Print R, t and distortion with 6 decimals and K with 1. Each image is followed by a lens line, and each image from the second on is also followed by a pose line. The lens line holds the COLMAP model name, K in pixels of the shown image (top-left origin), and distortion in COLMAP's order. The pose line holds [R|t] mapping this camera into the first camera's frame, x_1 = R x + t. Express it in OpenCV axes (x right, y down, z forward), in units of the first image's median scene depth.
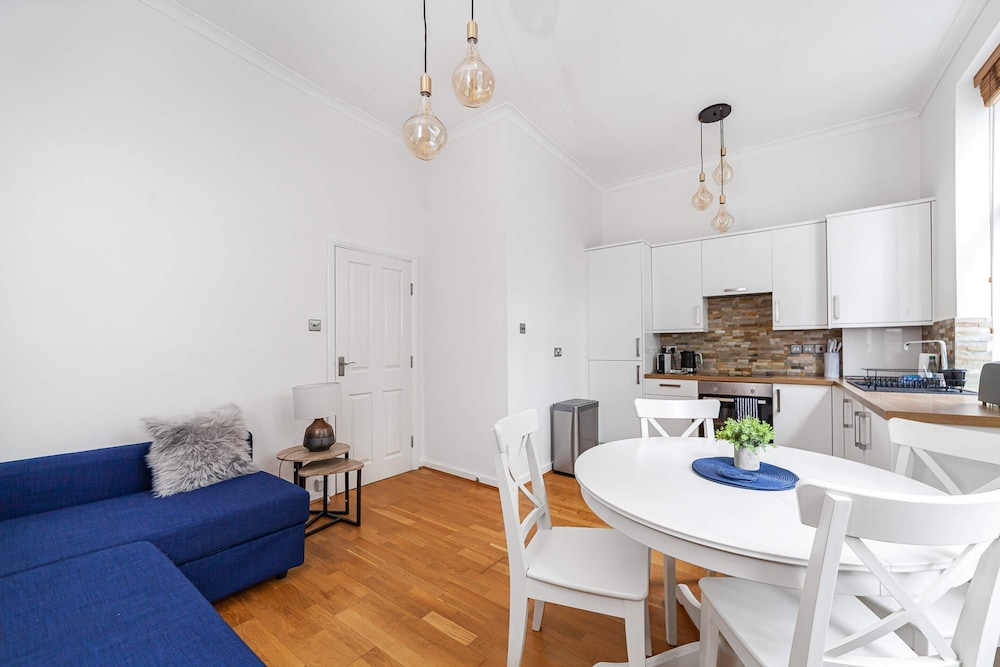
lens RADIAL K [[390.7, 0, 510.5], [0, 390.7, 343.6], [0, 0, 1]] dist [-0.001423, -0.000085]
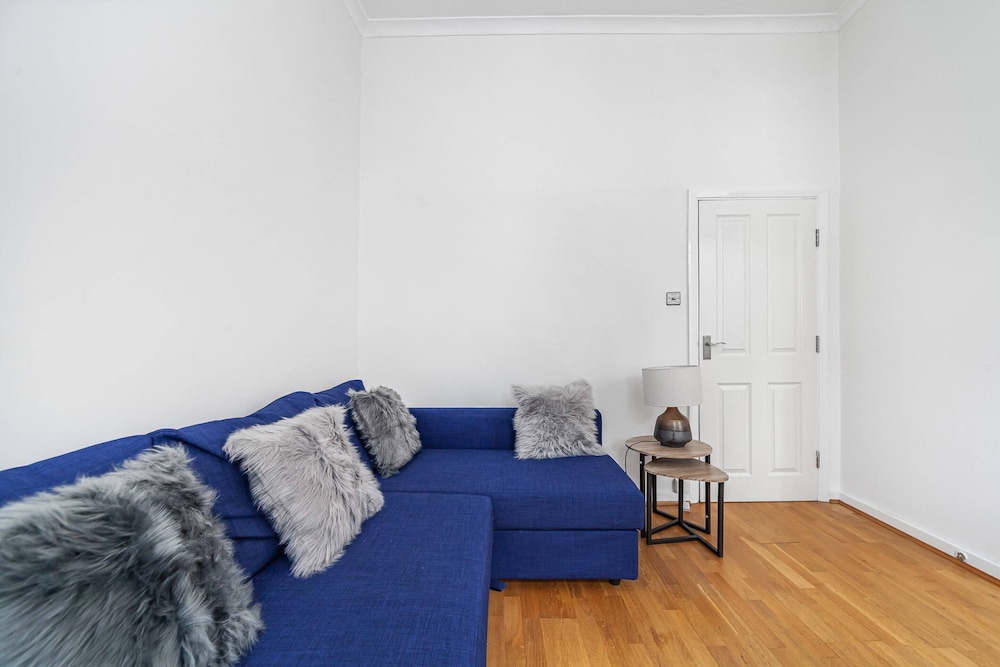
lens RADIAL K [[394.6, 0, 498.8], [0, 394.6, 349.3], [0, 0, 1]] dist [-0.002857, -0.000301]
pose [[0.580722, 0.012882, -0.814000, -0.021121], [0.019051, 0.999386, 0.029407, 0.033751], [0.813879, -0.032585, 0.580120, 0.202229]]
